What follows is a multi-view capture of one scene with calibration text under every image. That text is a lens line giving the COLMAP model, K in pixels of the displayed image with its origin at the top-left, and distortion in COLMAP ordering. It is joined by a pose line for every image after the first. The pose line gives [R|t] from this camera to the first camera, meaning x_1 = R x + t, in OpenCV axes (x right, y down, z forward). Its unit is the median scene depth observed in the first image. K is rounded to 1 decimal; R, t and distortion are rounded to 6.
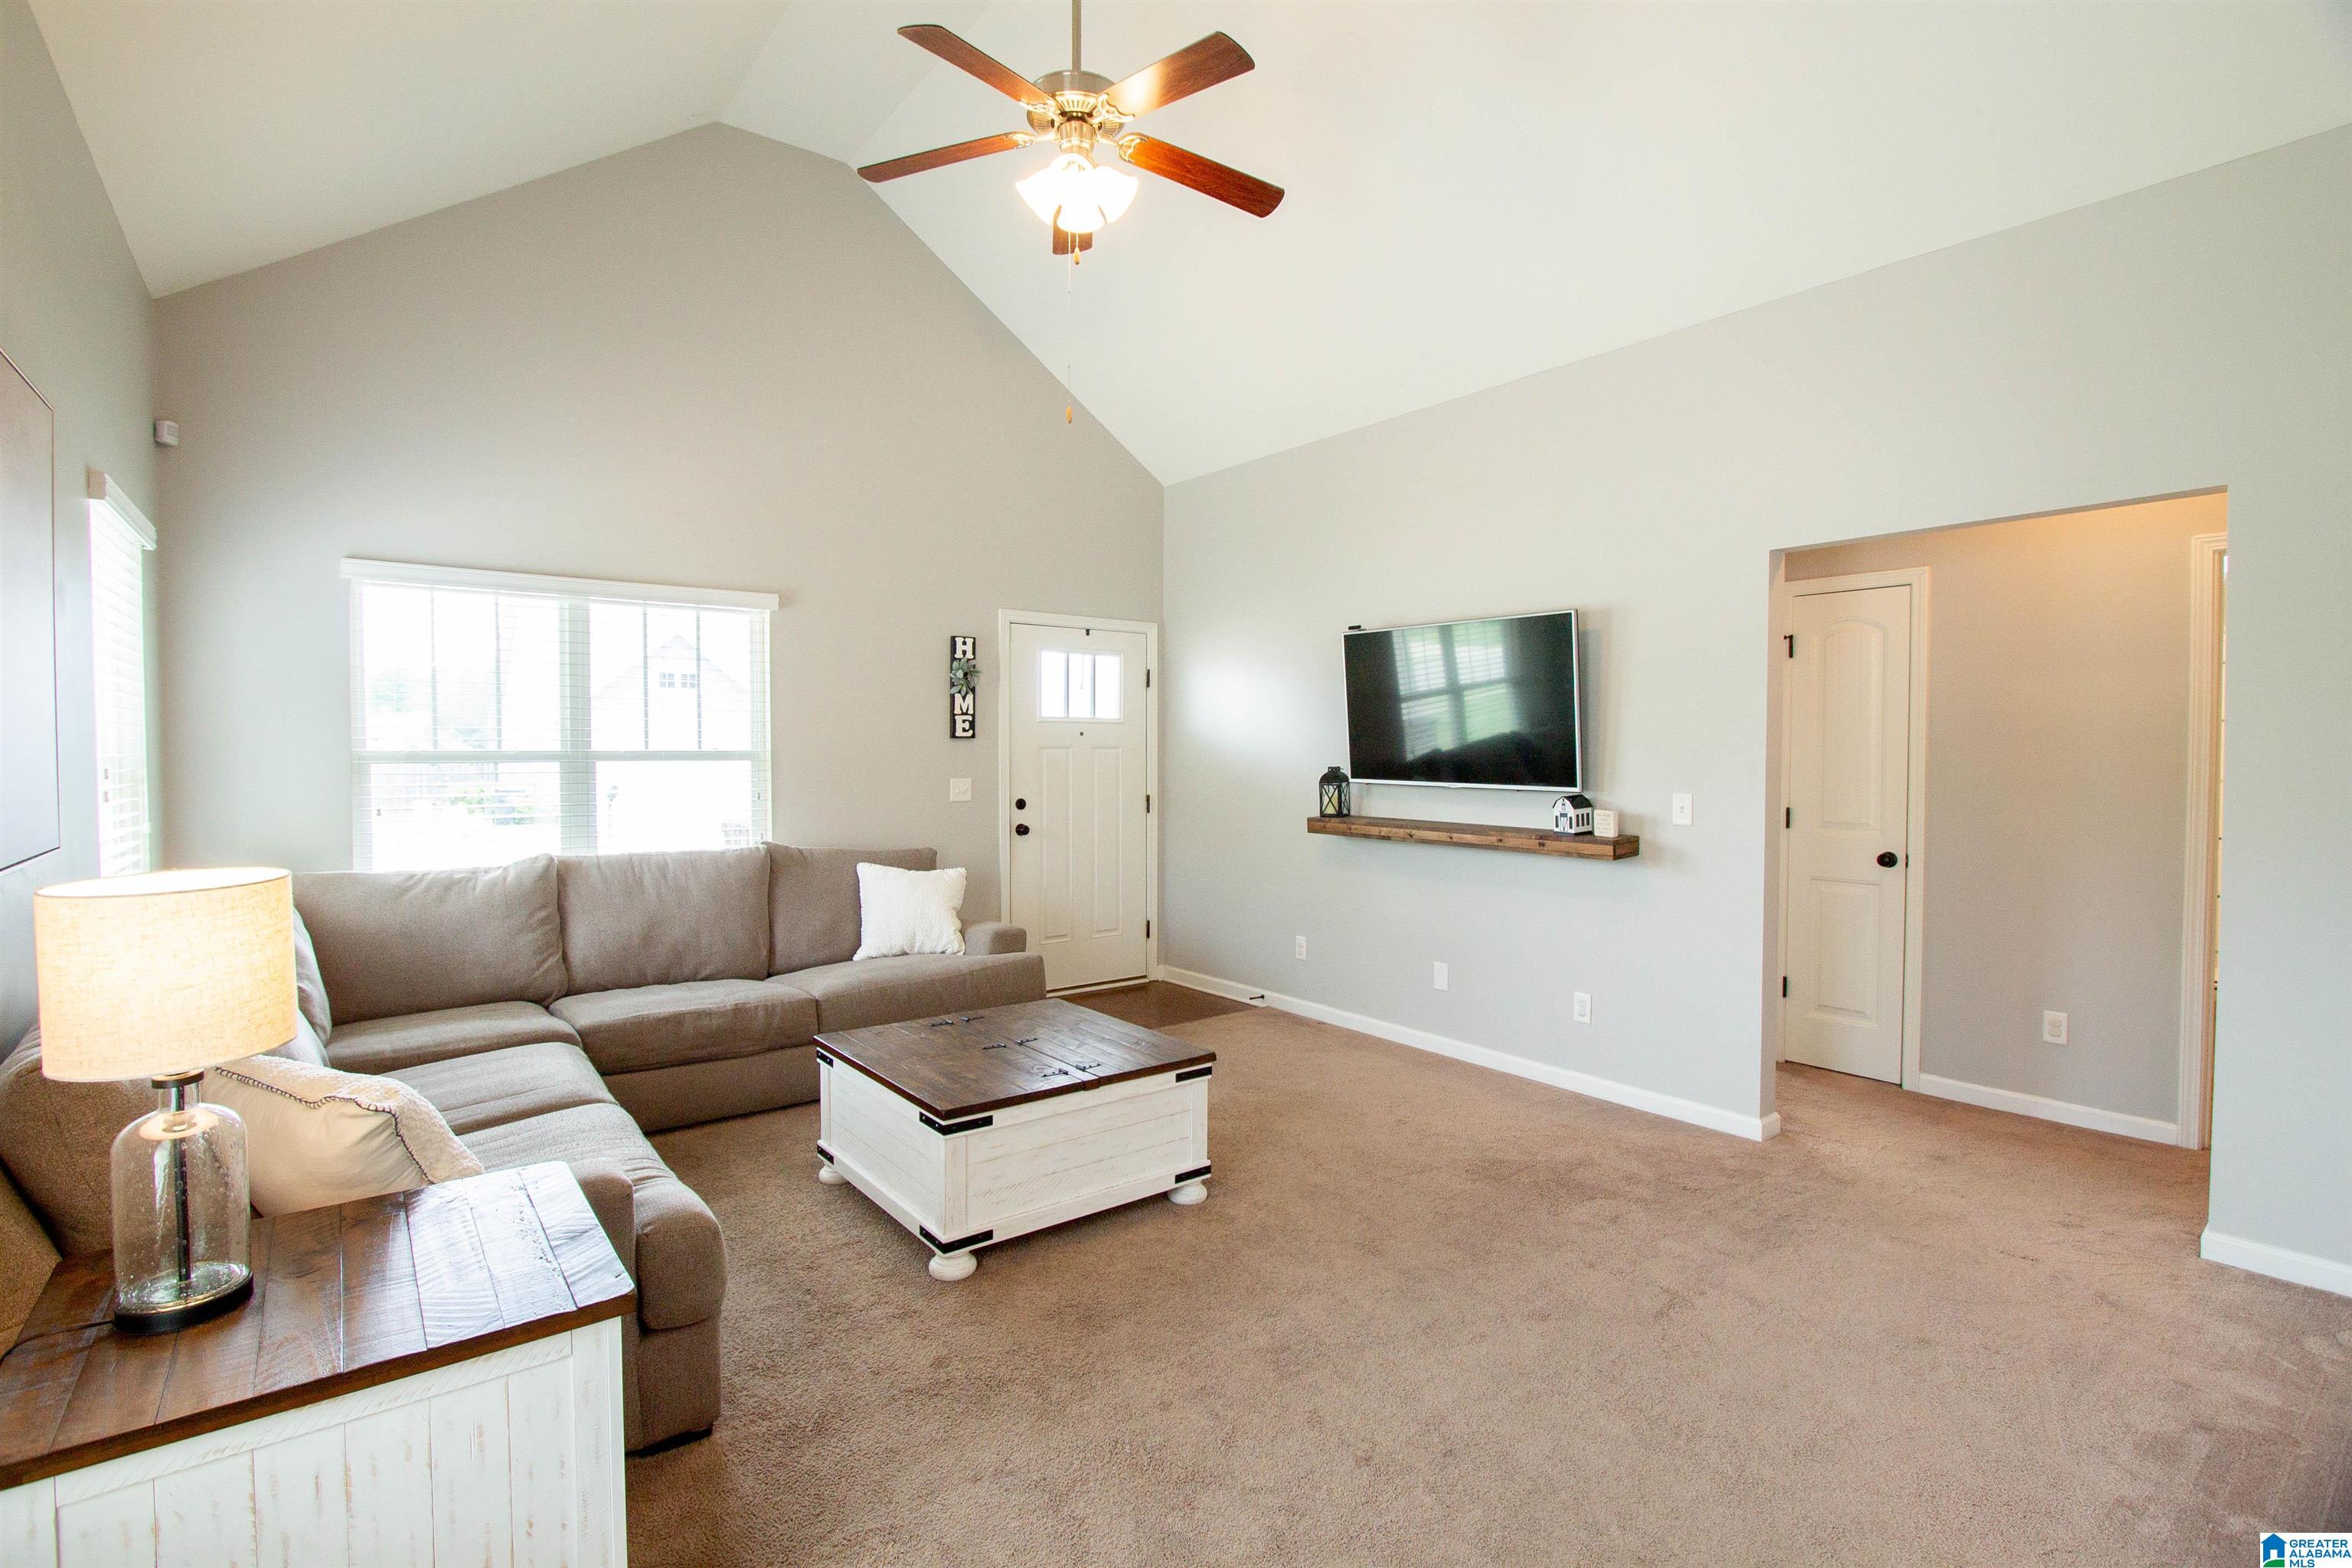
lens RADIAL K [[1102.9, 0, 1173.7], [0, 1102.9, 782.6], [0, 0, 1]] dist [-0.021218, 0.003916]
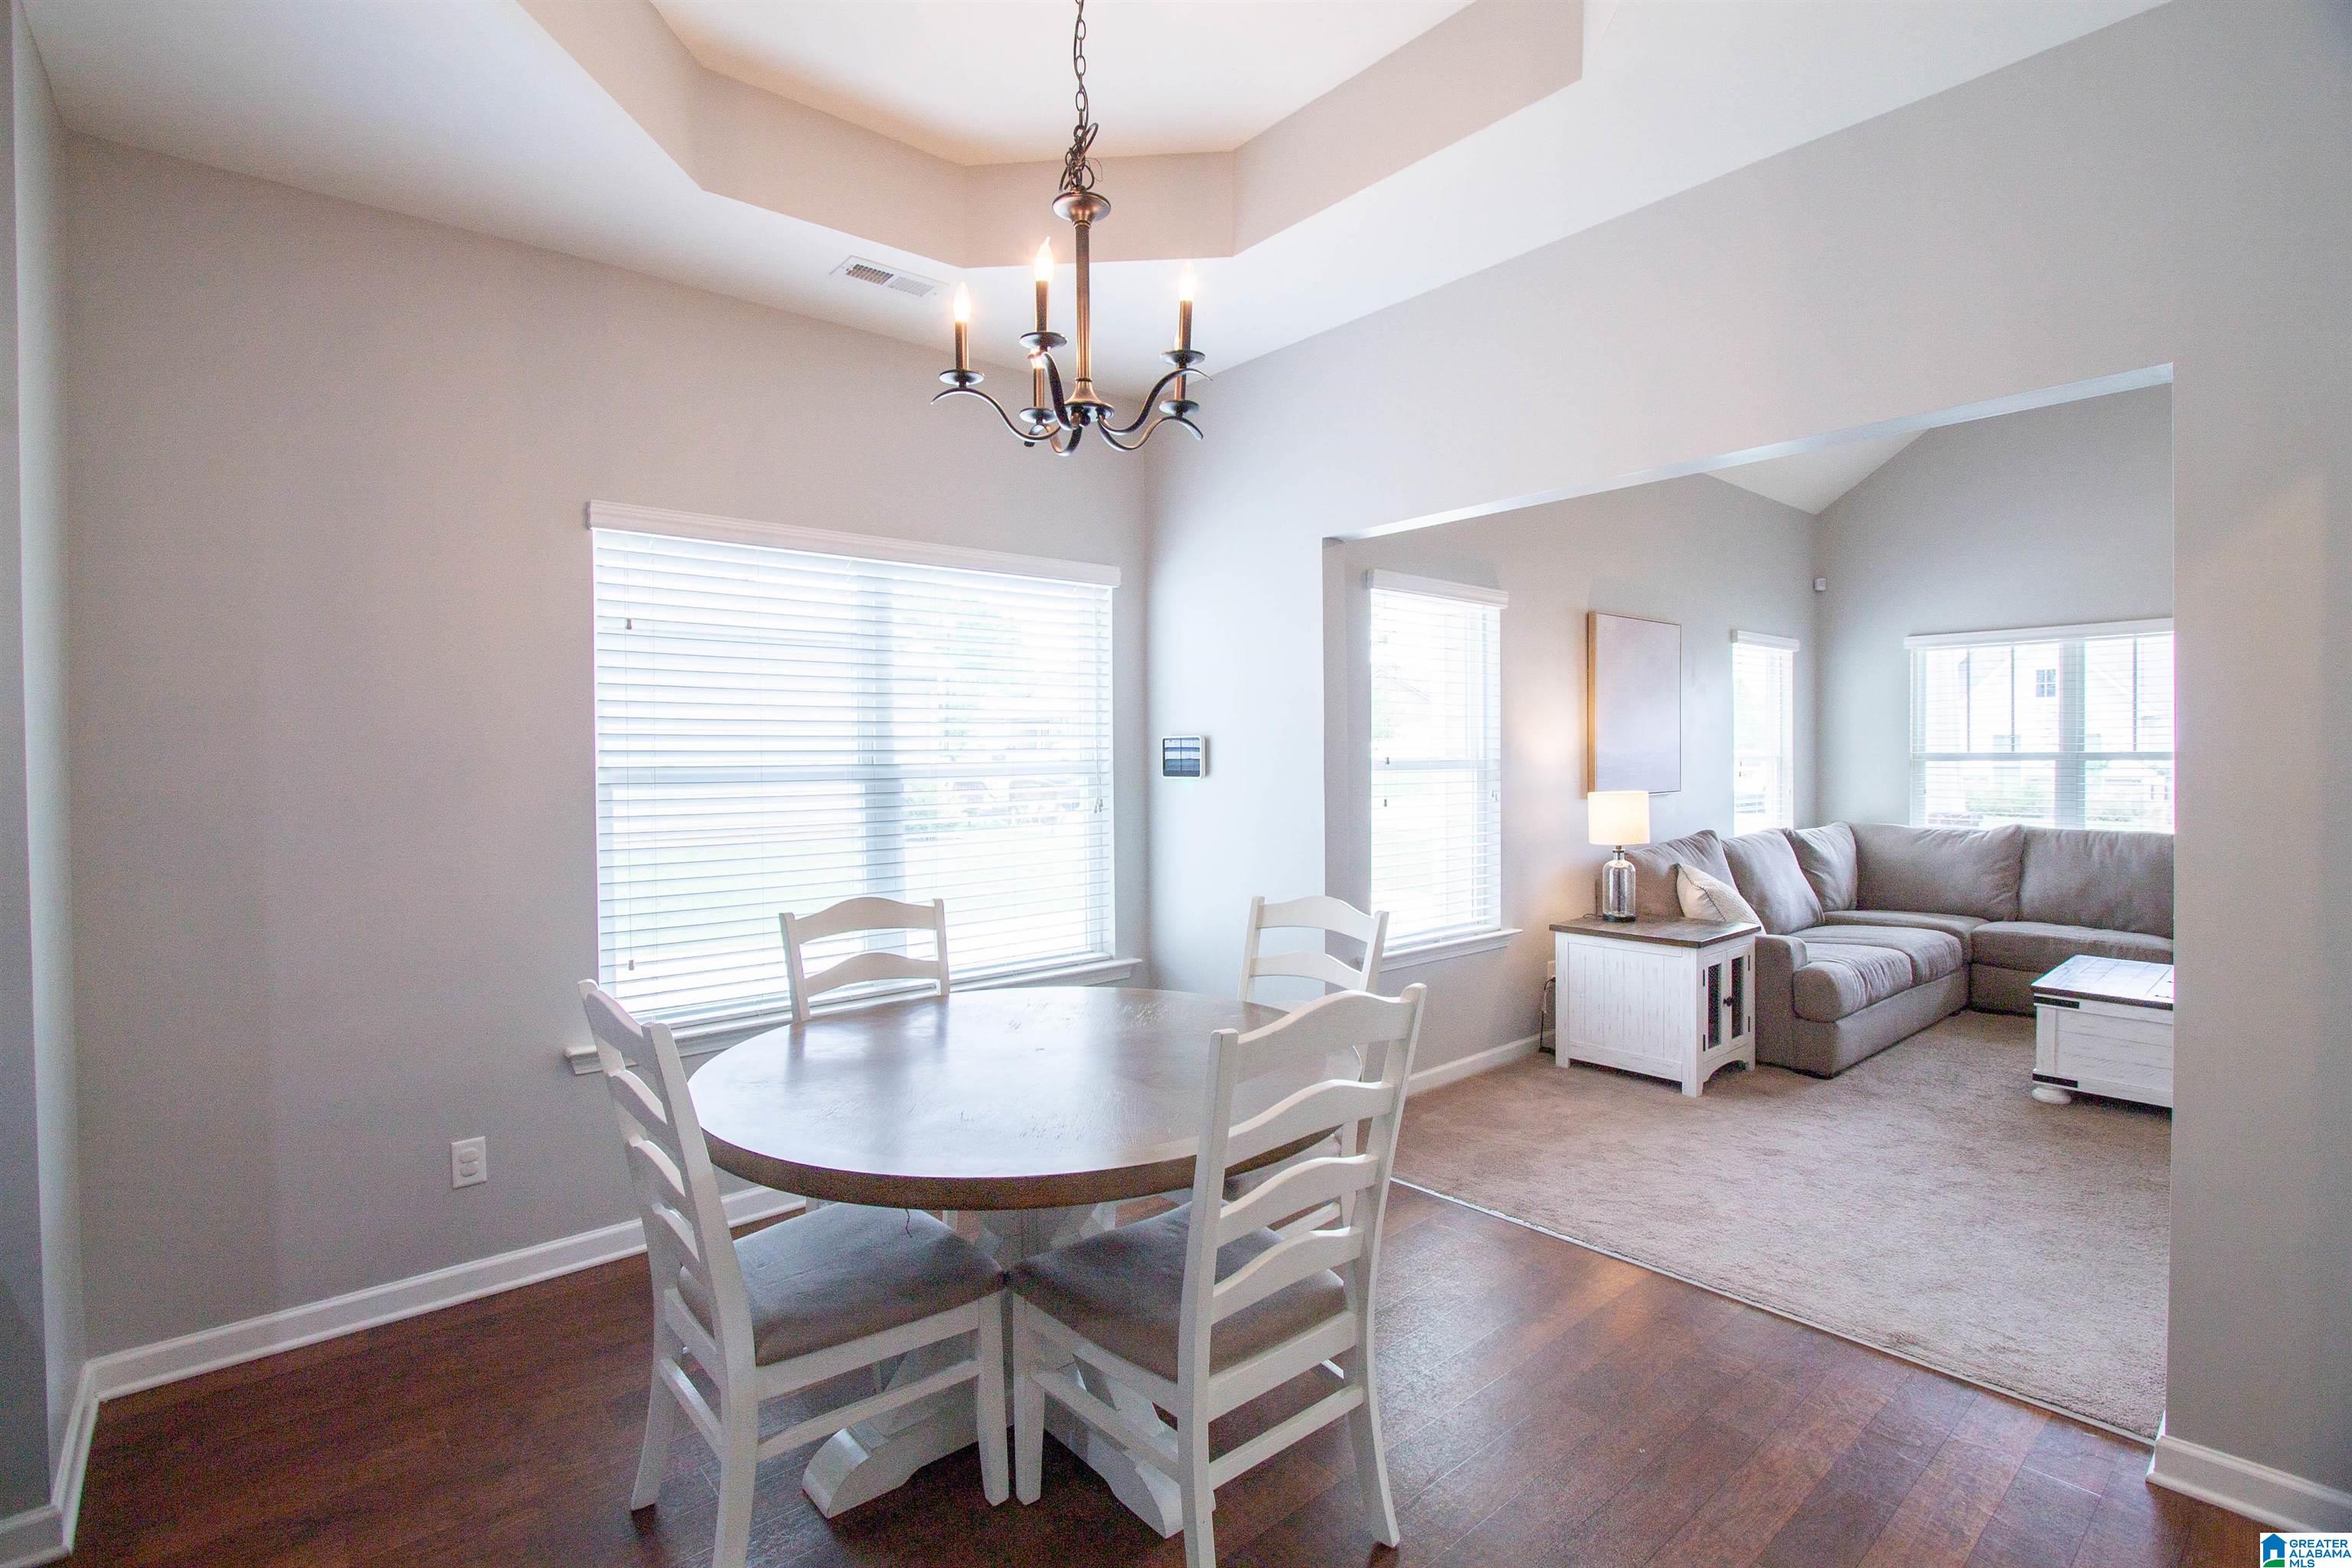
lens RADIAL K [[1102.9, 0, 1178.3], [0, 1102.9, 774.0], [0, 0, 1]] dist [-0.021218, 0.003916]
pose [[0.058549, 0.015727, -0.998161, 0.718414], [-0.024557, 0.999596, 0.014309, 0.005080], [0.997982, 0.023674, 0.058911, -0.171491]]
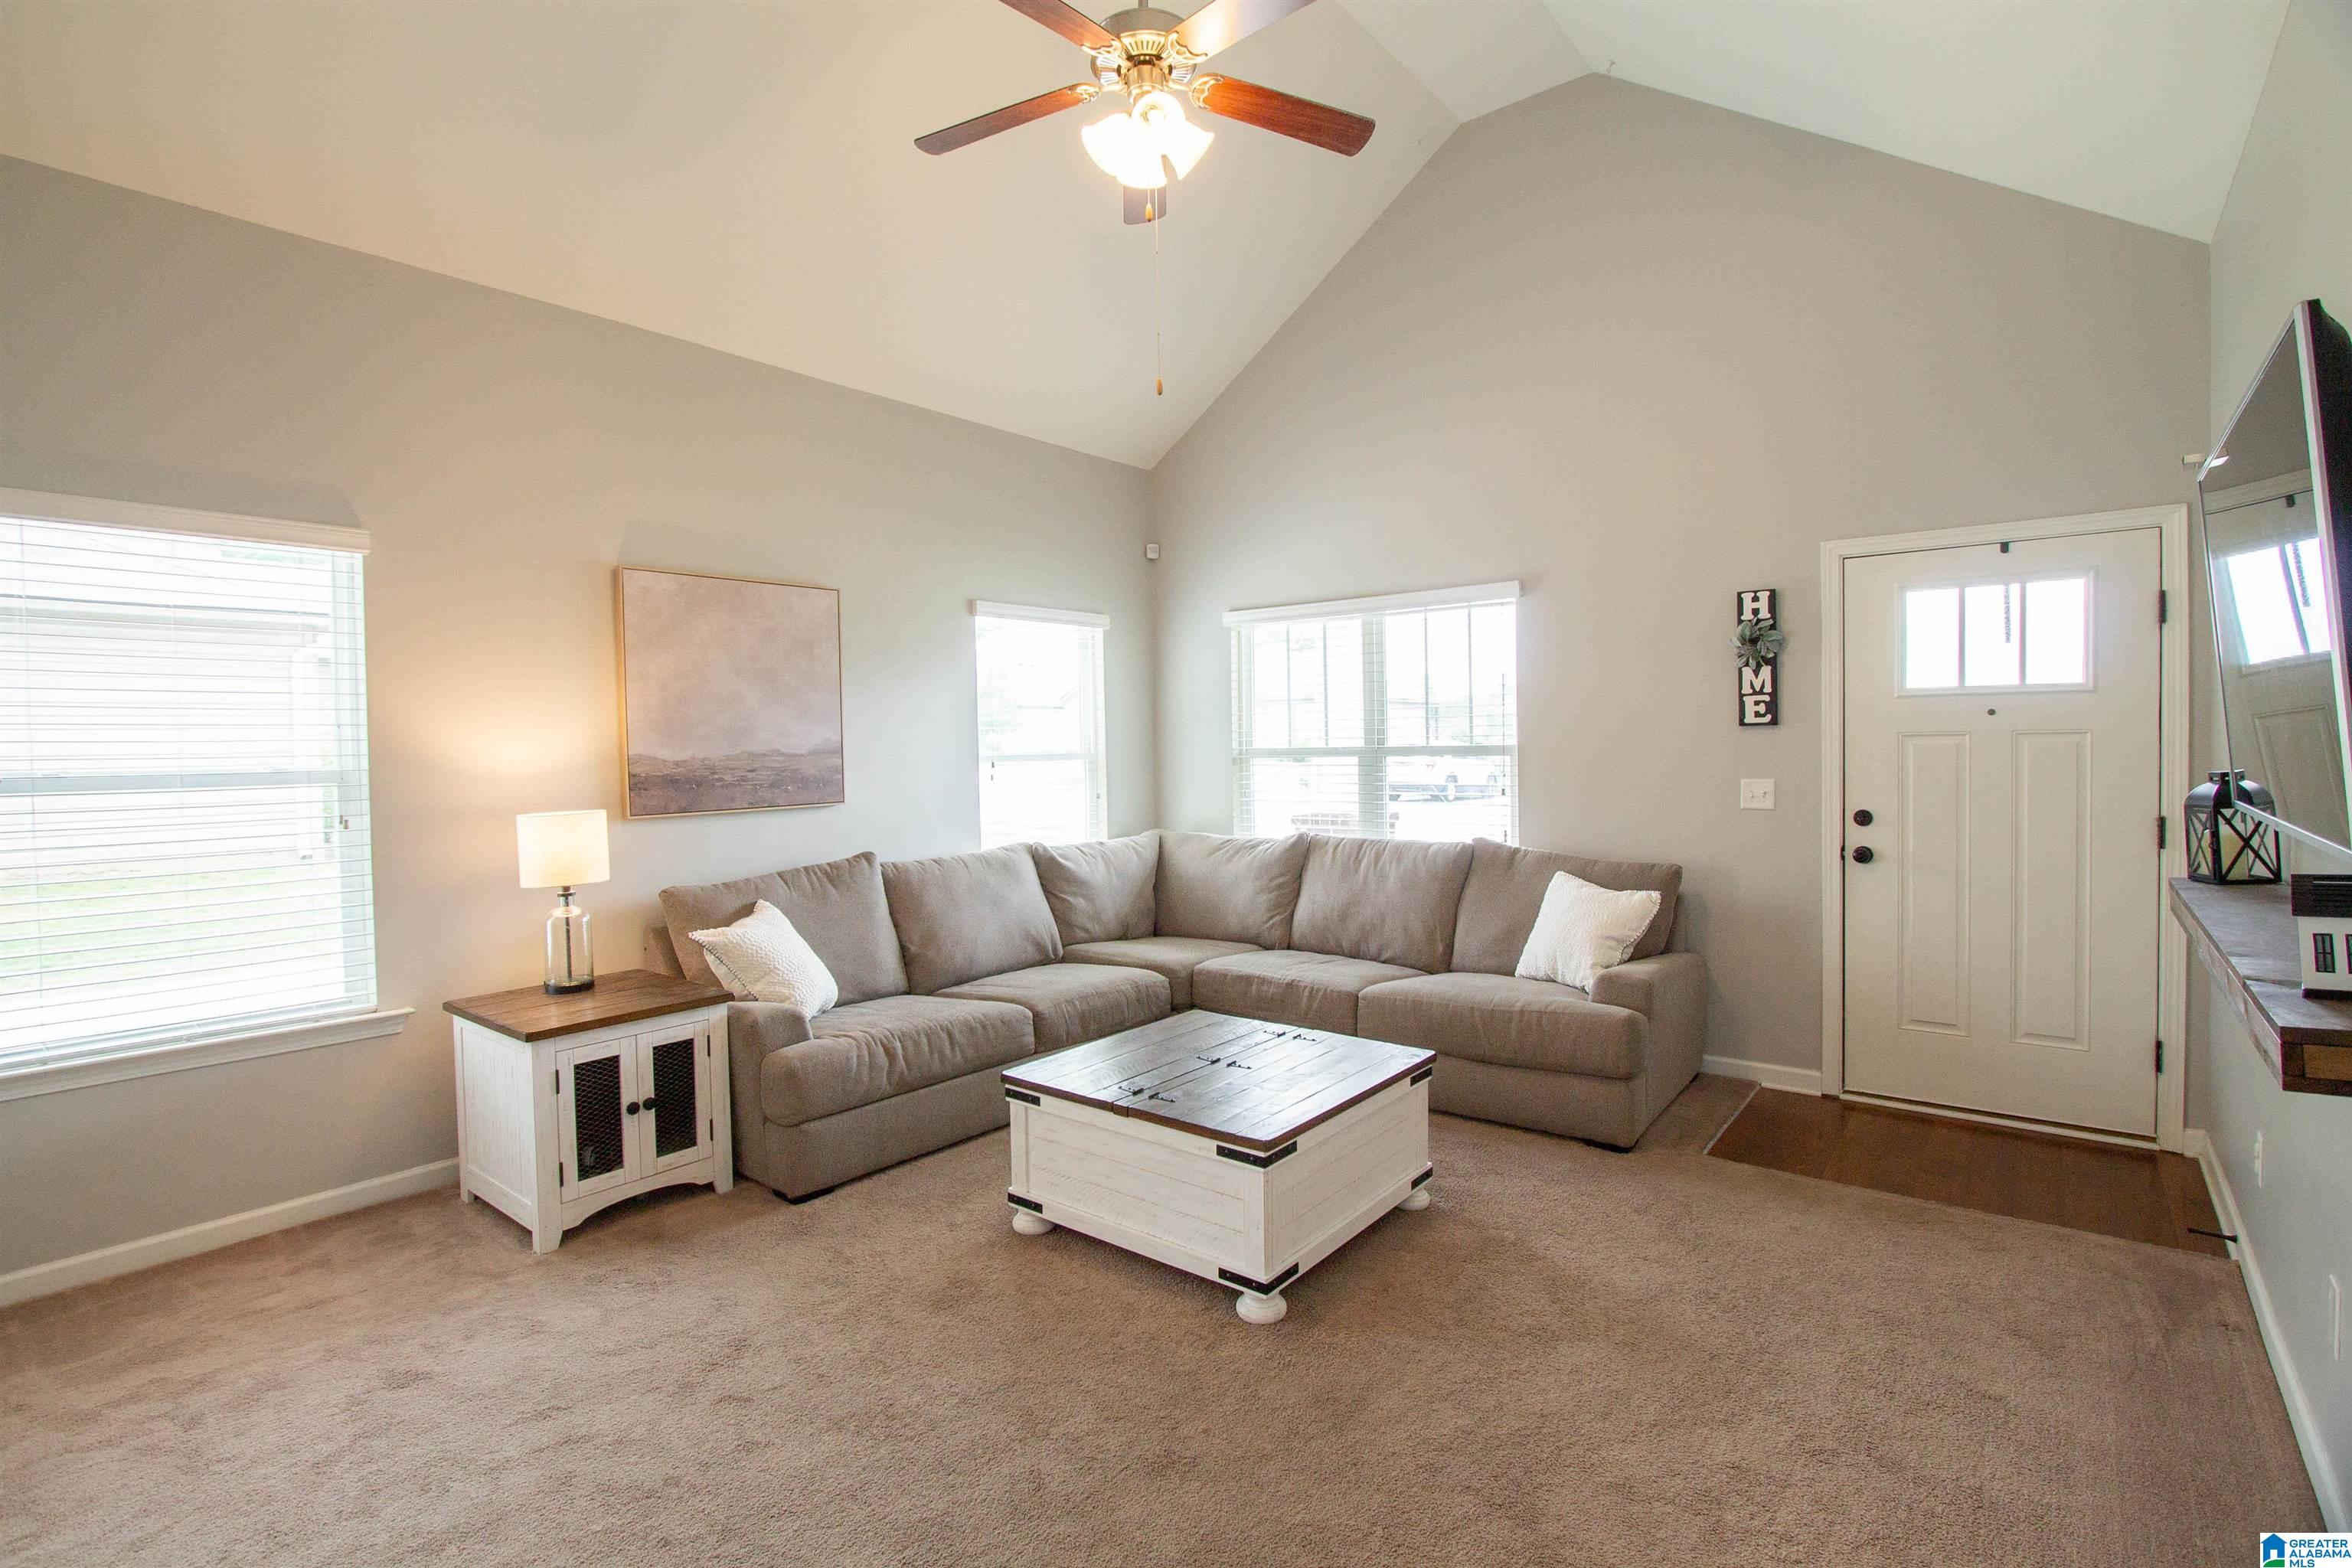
lens RADIAL K [[1102.9, 0, 1184.4], [0, 1102.9, 777.2], [0, 0, 1]] dist [-0.021218, 0.003916]
pose [[0.231767, 0.022211, -0.972518, 0.532610], [-0.013510, 0.999716, 0.019613, -0.017064], [0.972678, 0.008594, 0.232001, 0.529682]]
